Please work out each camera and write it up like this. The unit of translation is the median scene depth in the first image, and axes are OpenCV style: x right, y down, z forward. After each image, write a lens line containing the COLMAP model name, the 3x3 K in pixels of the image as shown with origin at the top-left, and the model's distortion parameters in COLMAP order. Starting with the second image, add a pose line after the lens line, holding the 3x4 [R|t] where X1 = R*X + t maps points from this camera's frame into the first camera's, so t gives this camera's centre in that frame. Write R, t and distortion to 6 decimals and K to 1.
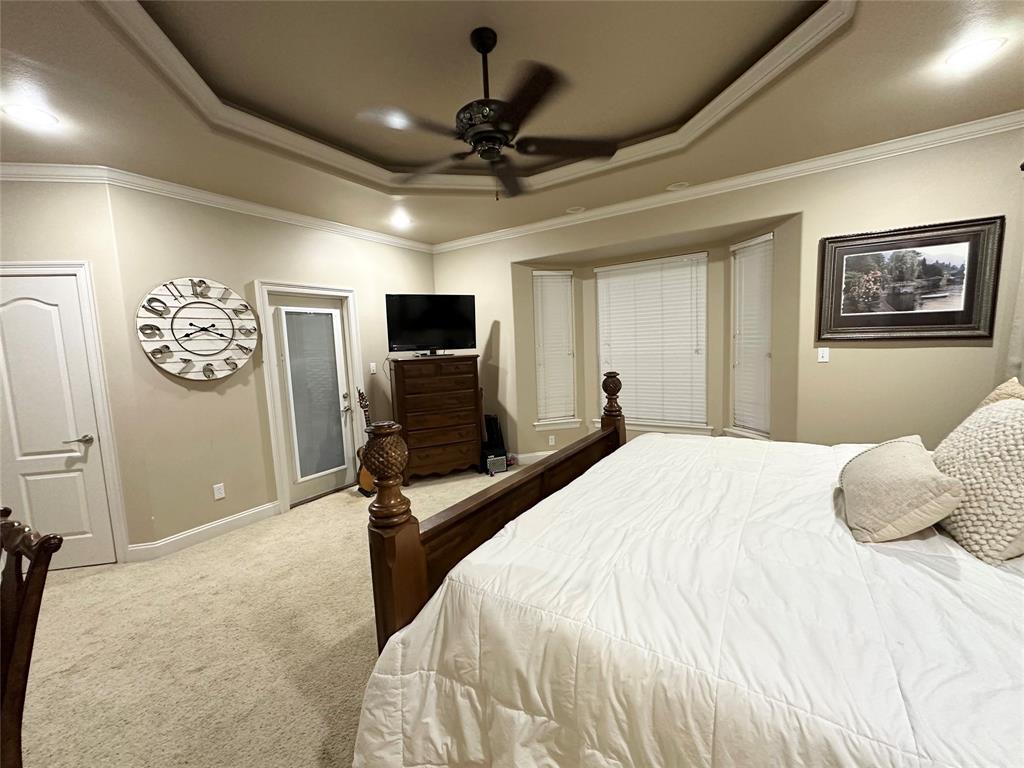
lens RADIAL K [[407.0, 0, 513.2], [0, 407.0, 384.7], [0, 0, 1]] dist [-0.005281, 0.000391]
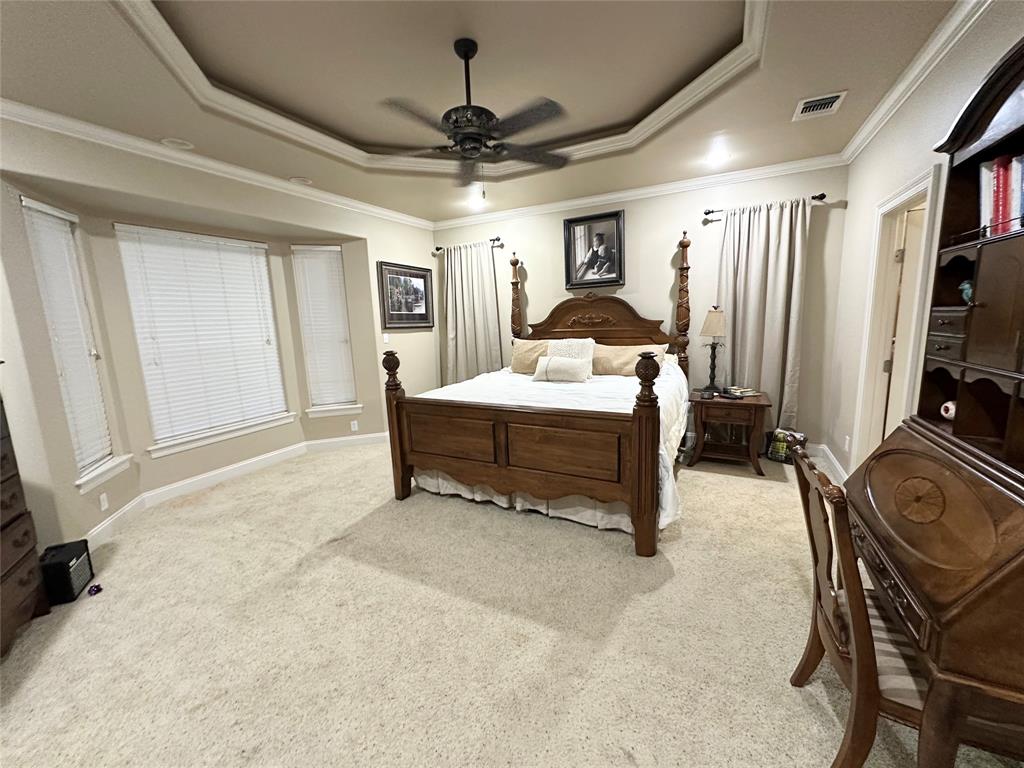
lens RADIAL K [[407.0, 0, 513.2], [0, 407.0, 384.7], [0, 0, 1]] dist [-0.005281, 0.000391]
pose [[-0.100223, -0.121101, 0.987568, -0.830420], [0.136190, 0.981553, 0.134184, -0.043336], [-0.985600, 0.147945, -0.081882, 0.695950]]
